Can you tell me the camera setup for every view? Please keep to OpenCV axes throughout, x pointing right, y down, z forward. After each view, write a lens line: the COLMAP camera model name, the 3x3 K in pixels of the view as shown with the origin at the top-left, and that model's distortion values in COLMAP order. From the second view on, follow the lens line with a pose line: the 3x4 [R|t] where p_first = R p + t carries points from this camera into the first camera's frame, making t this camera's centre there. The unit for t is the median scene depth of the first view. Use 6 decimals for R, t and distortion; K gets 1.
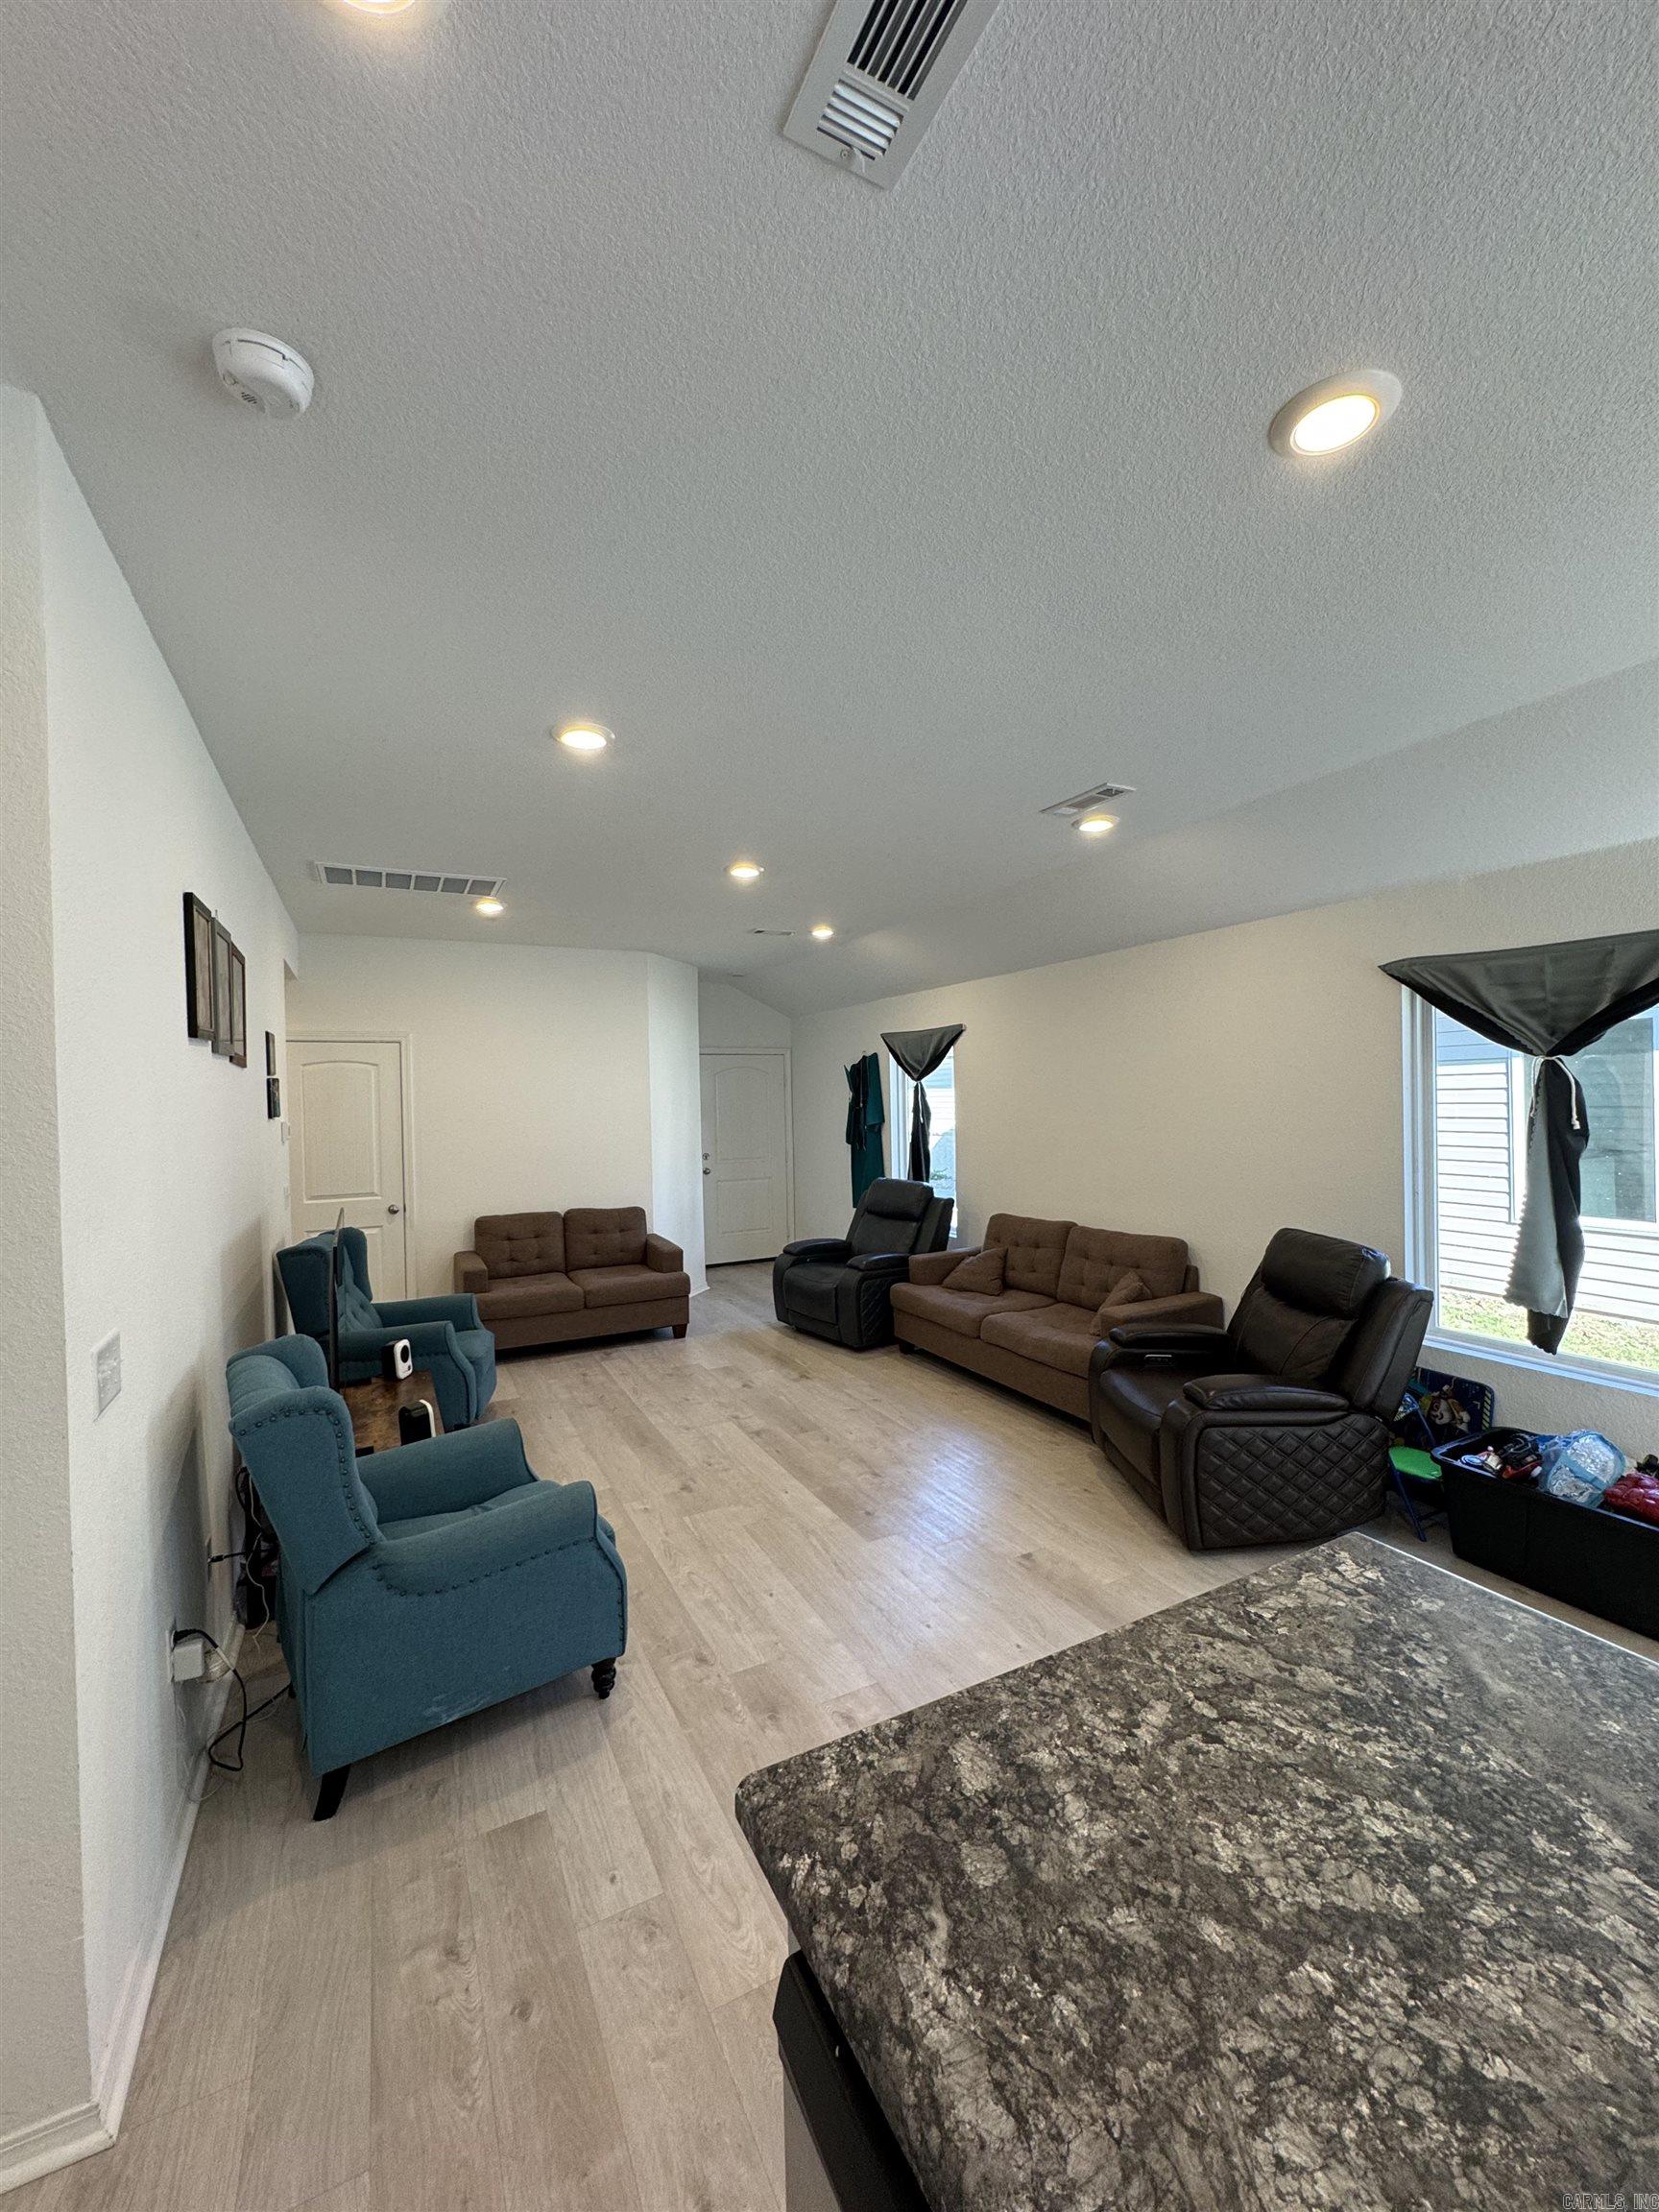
lens RADIAL K [[885.6, 0, 833.8], [0, 885.6, 1095.9], [0, 0, 1]] dist [-0.001504, 0.000125]
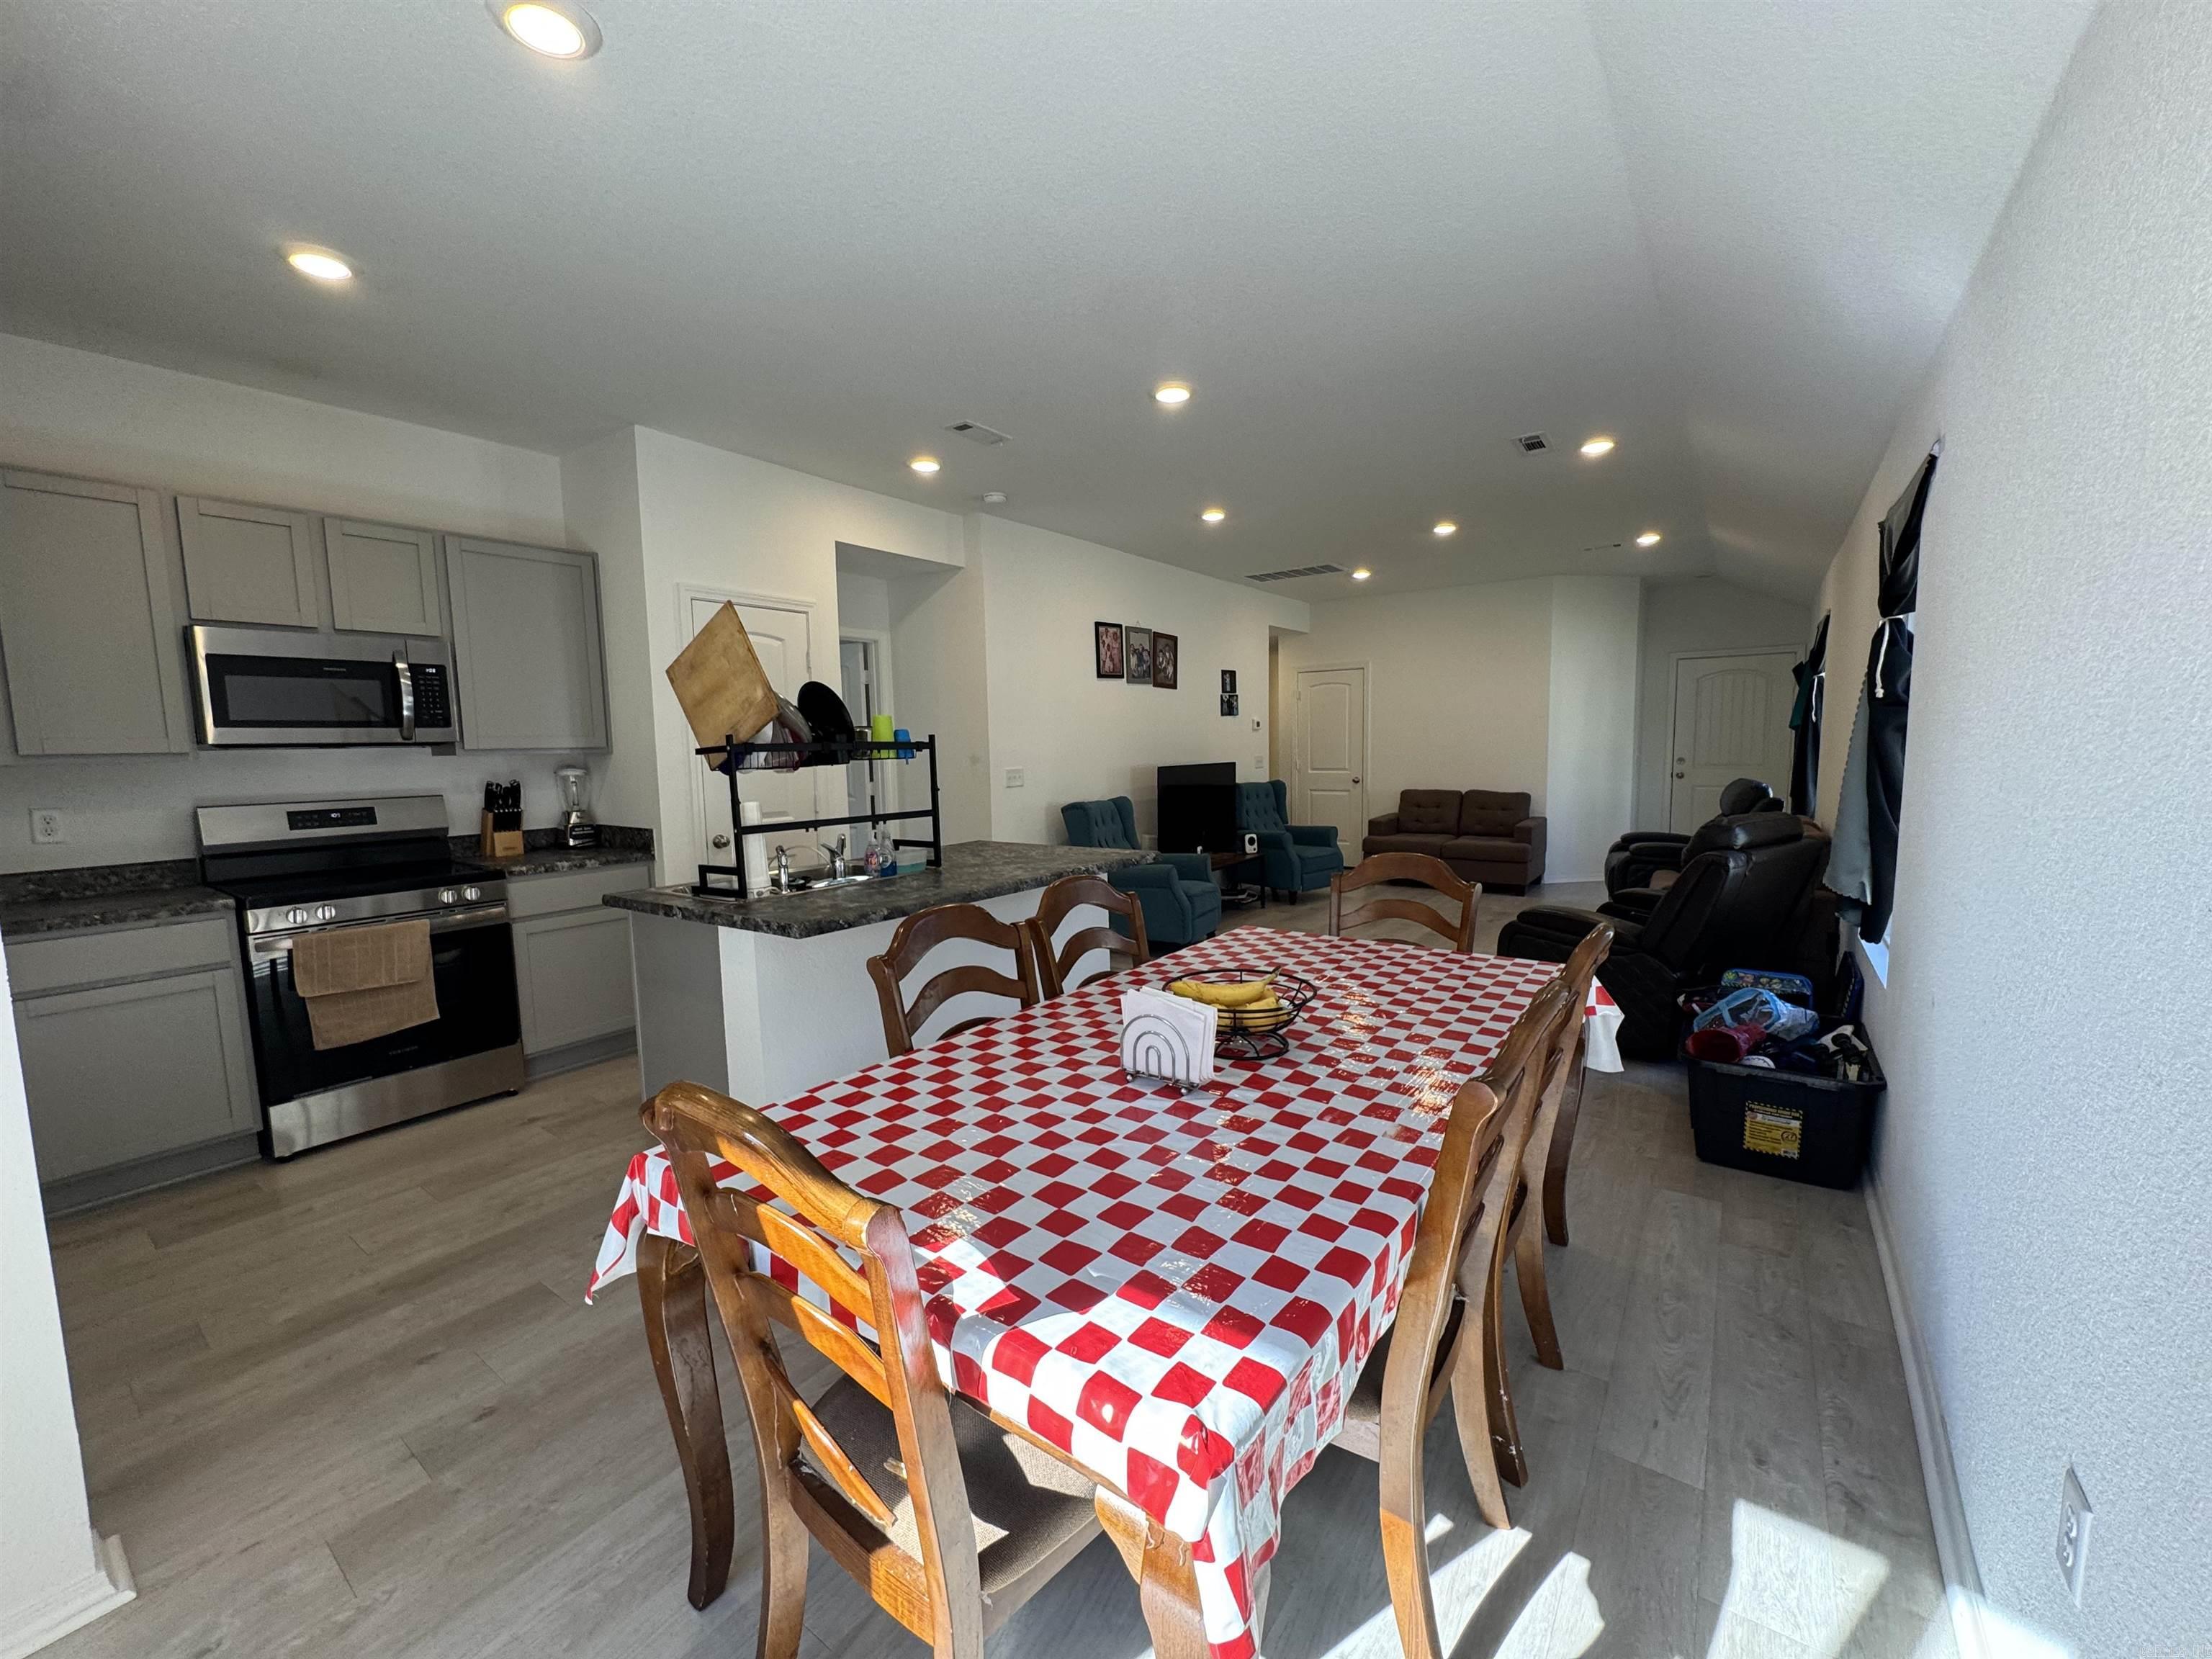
lens RADIAL K [[885.5, 0, 1106.1], [0, 885.5, 836.0], [0, 0, 1]] dist [-0.003202, 0.000779]
pose [[0.450090, 0.104673, -0.886827, 1.130673], [0.010902, 0.992388, 0.122665, 0.054826], [0.892917, -0.064879, 0.445522, -0.113830]]
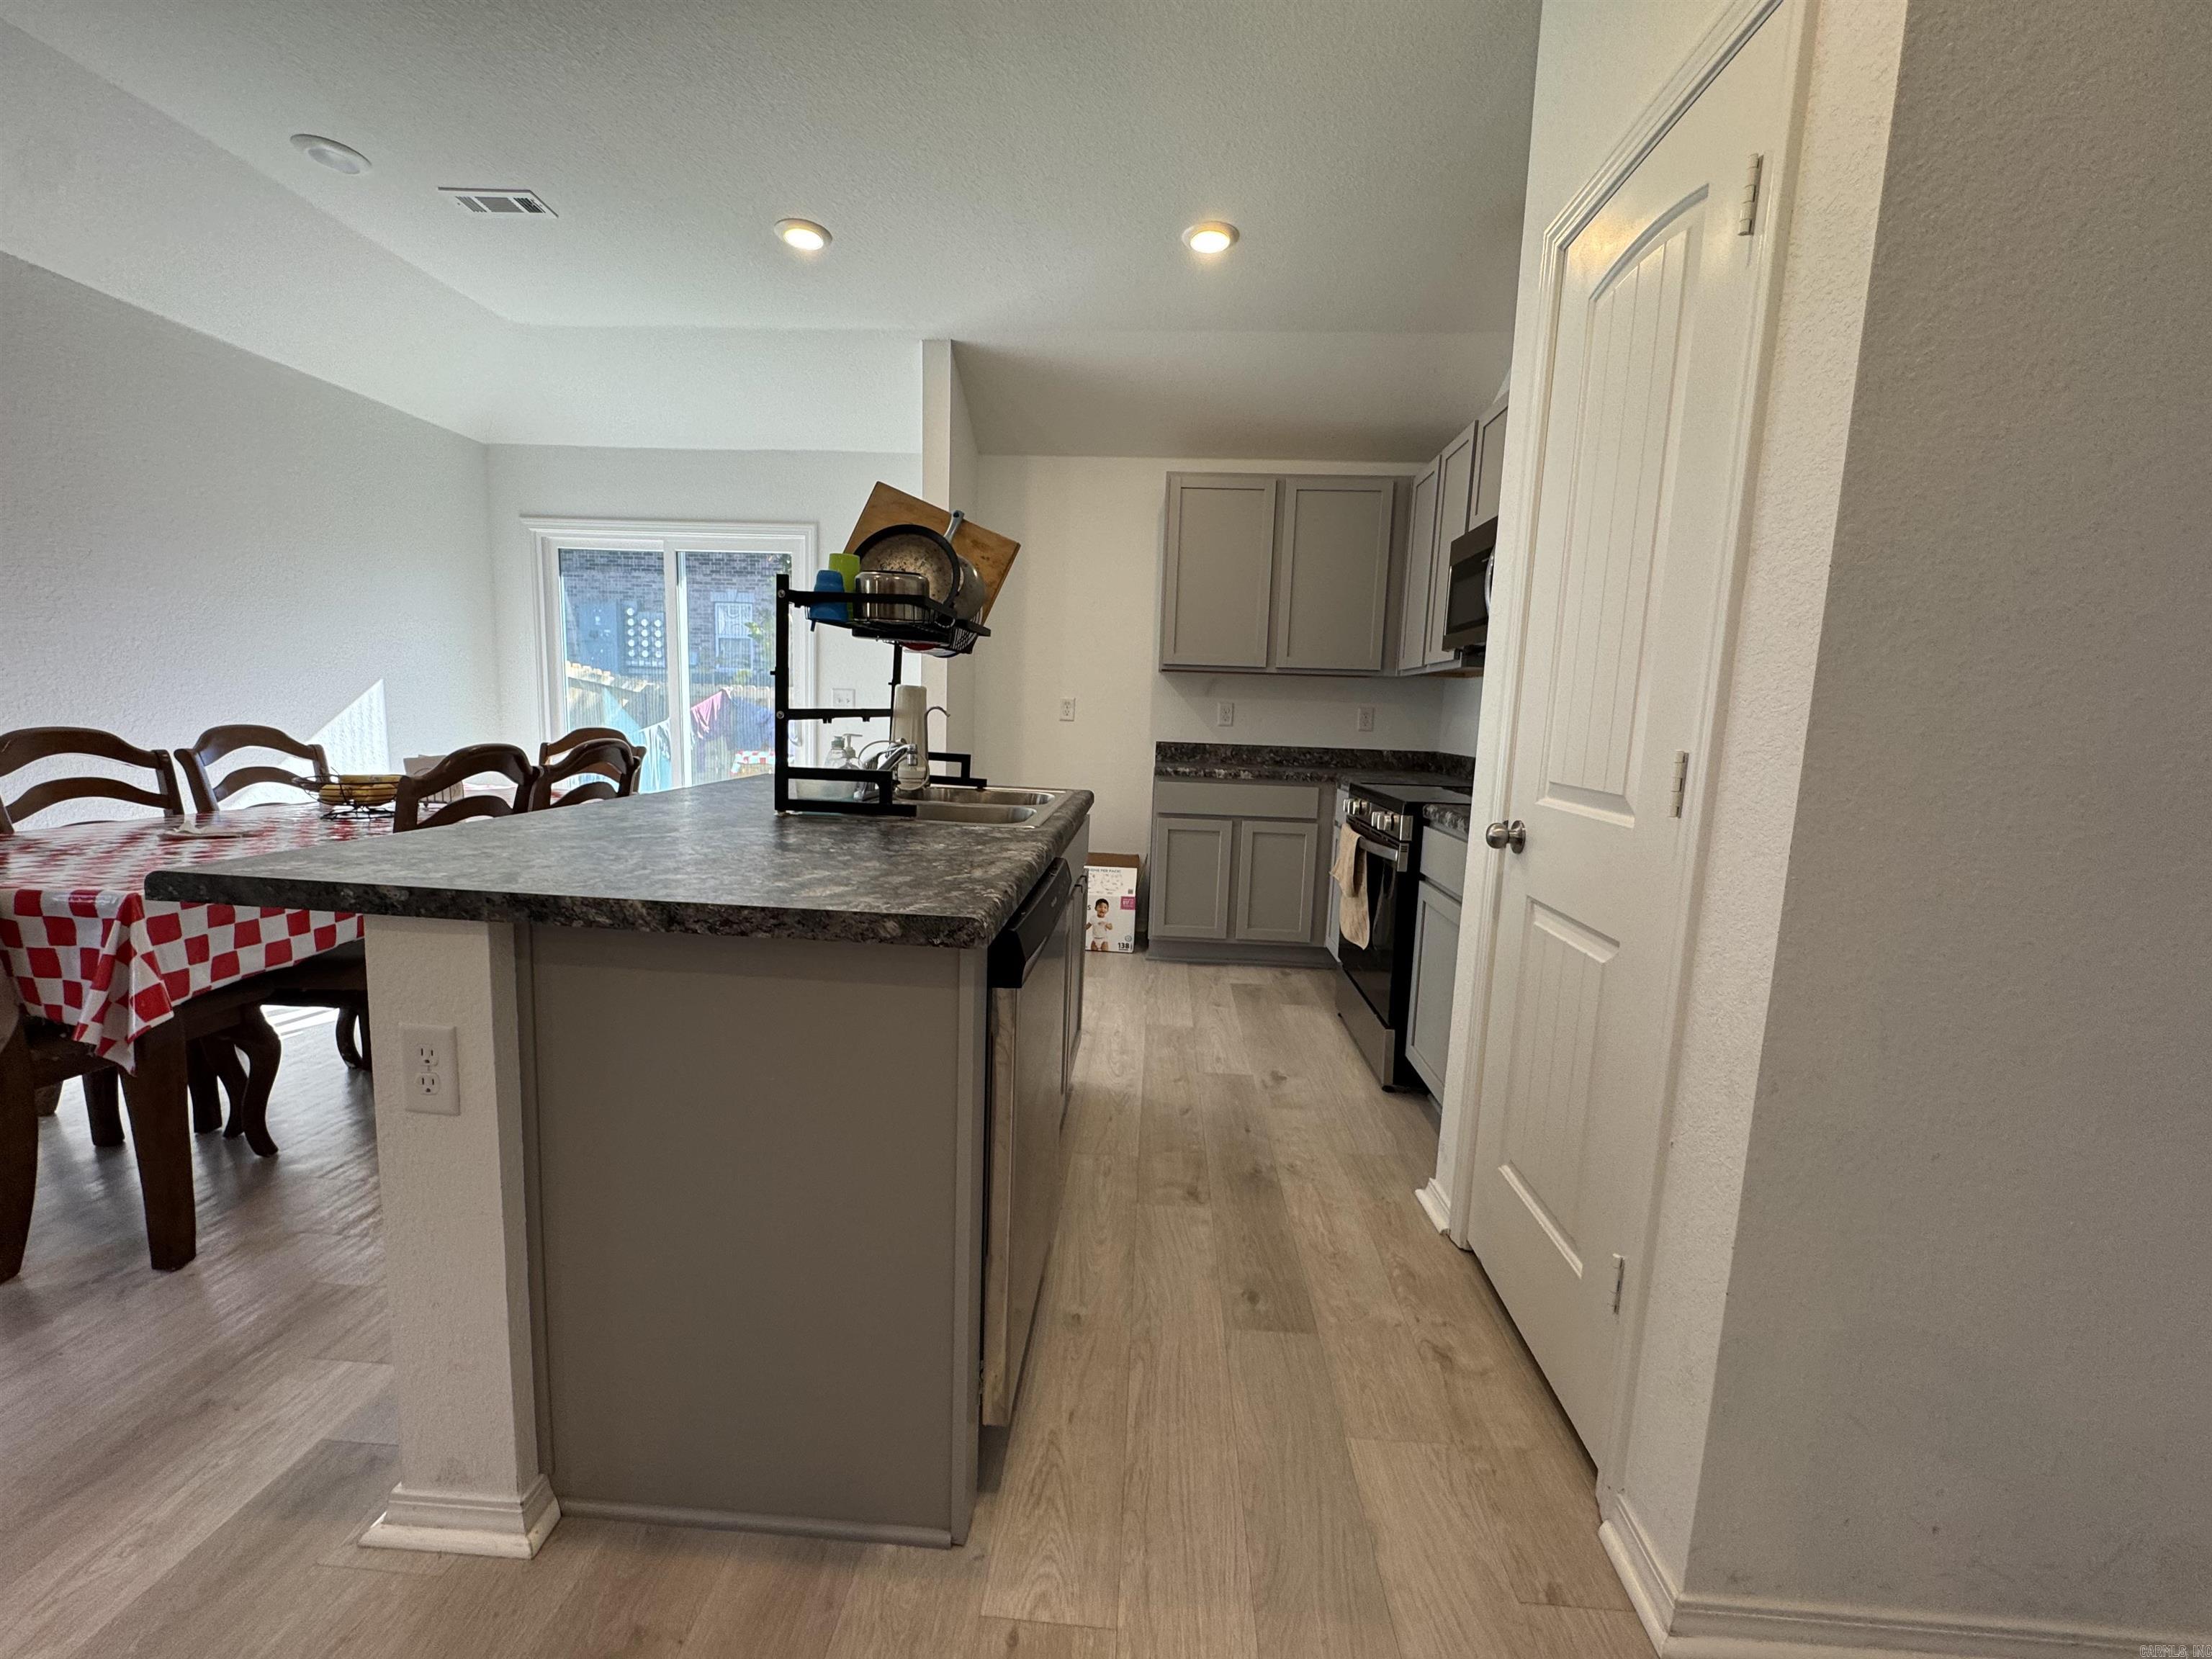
lens RADIAL K [[885.6, 0, 1105.7], [0, 885.6, 825.1], [0, 0, 1]] dist [-0.001504, 0.000125]
pose [[-0.859407, -0.072878, 0.506071, -0.210960], [-0.015164, 0.992987, 0.117247, 0.141013], [-0.511067, 0.093089, -0.854485, 0.495810]]
